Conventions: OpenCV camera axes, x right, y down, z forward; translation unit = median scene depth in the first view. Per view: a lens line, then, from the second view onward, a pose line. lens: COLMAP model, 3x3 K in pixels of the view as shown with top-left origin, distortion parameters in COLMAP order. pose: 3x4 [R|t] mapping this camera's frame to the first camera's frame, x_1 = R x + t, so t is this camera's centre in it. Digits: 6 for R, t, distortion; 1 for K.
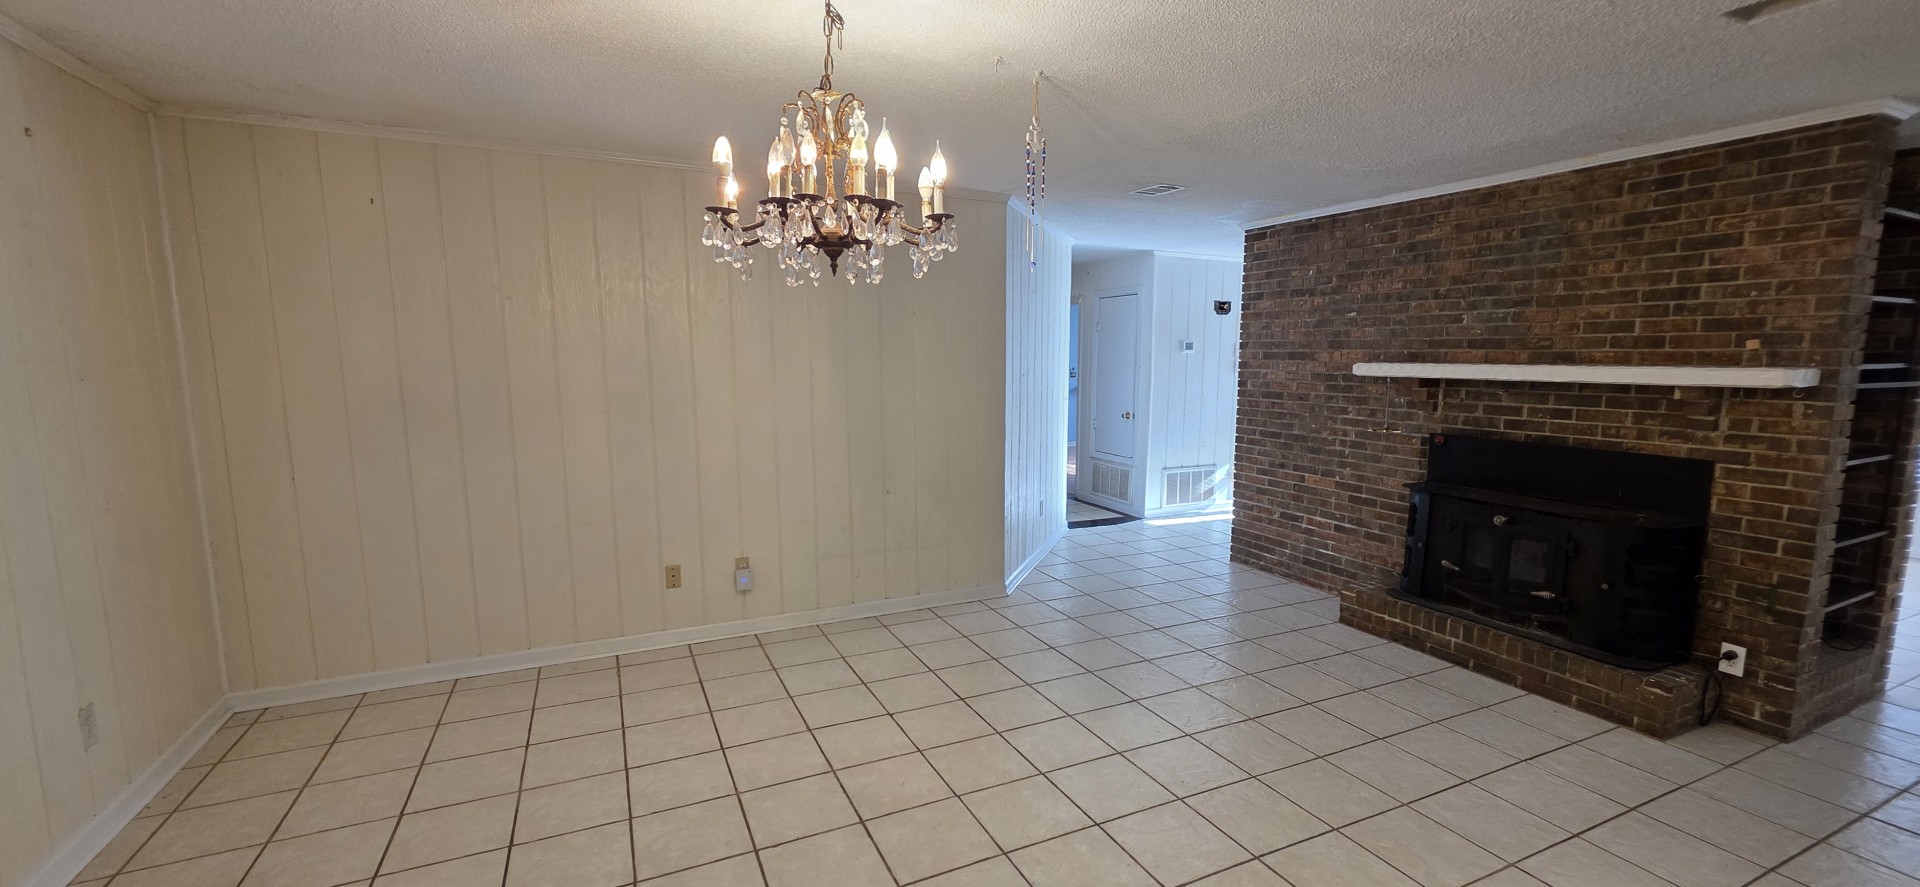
lens RADIAL K [[770.9, 0, 960.9], [0, 770.9, 446.9], [0, 0, 1]] dist [0.000169, 0.000277]
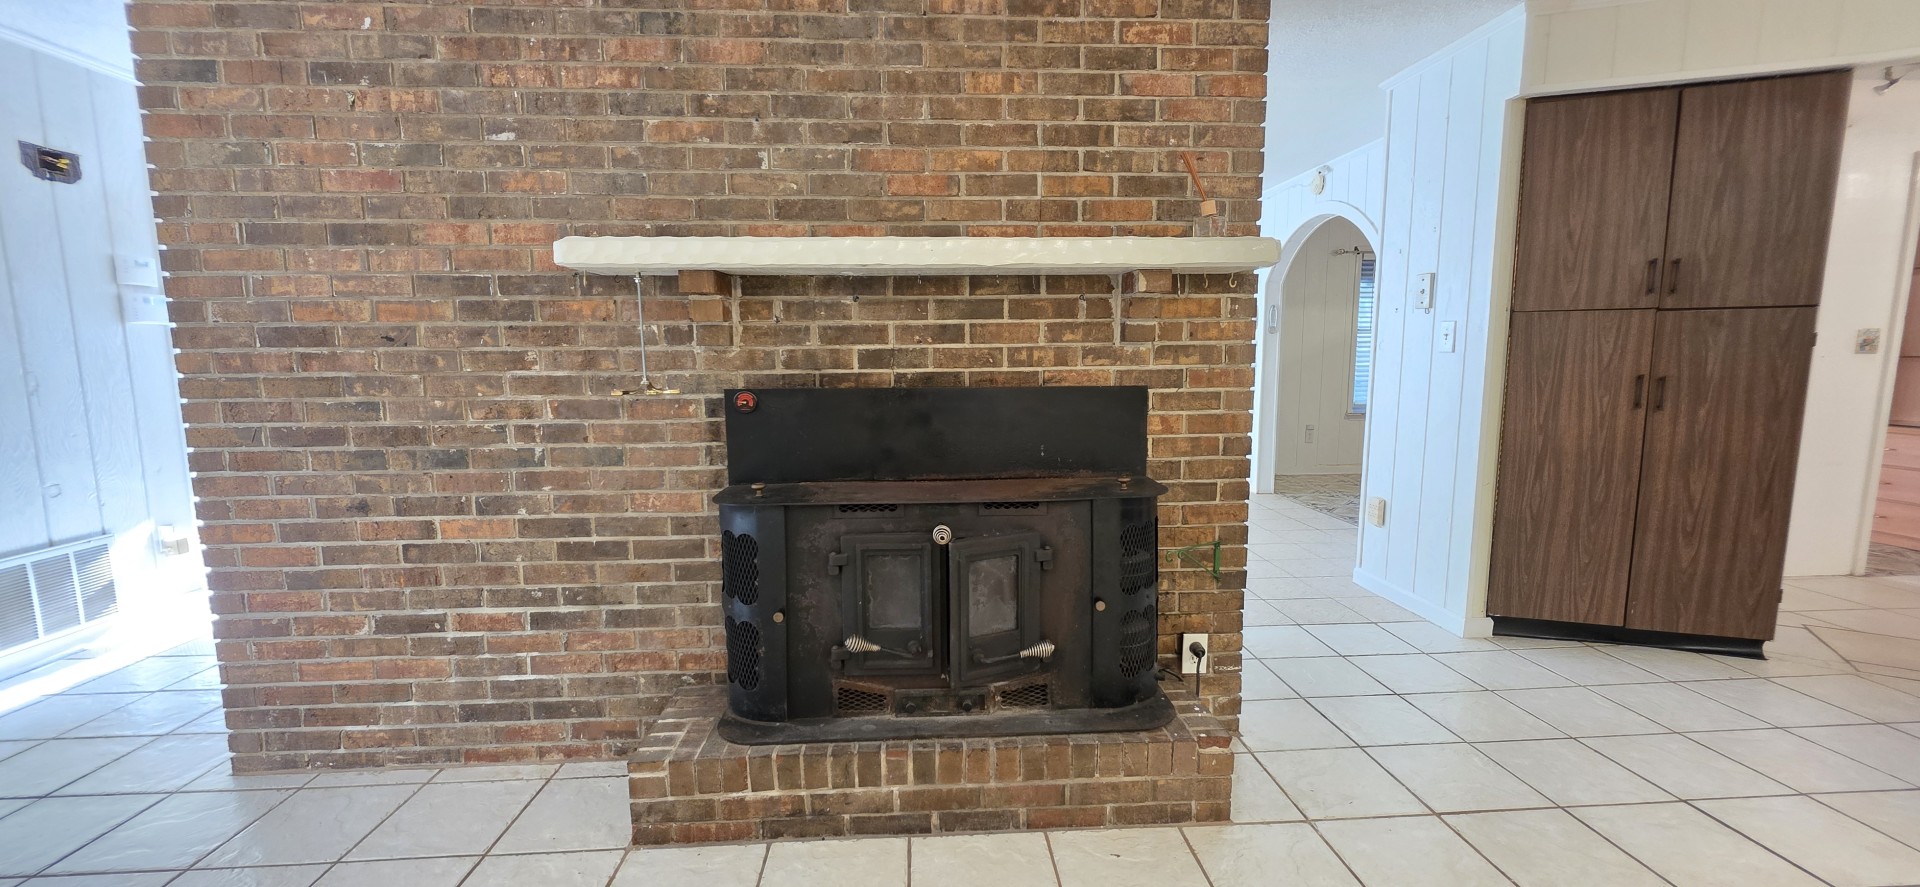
lens RADIAL K [[770.9, 0, 963.8], [0, 770.9, 449.1], [0, 0, 1]] dist [0.000169, 0.000277]
pose [[0.371751, -0.124970, 0.919882, 0.220591], [0.120833, 0.988982, 0.085525, -0.004089], [-0.920435, 0.079358, 0.382756, 0.739072]]
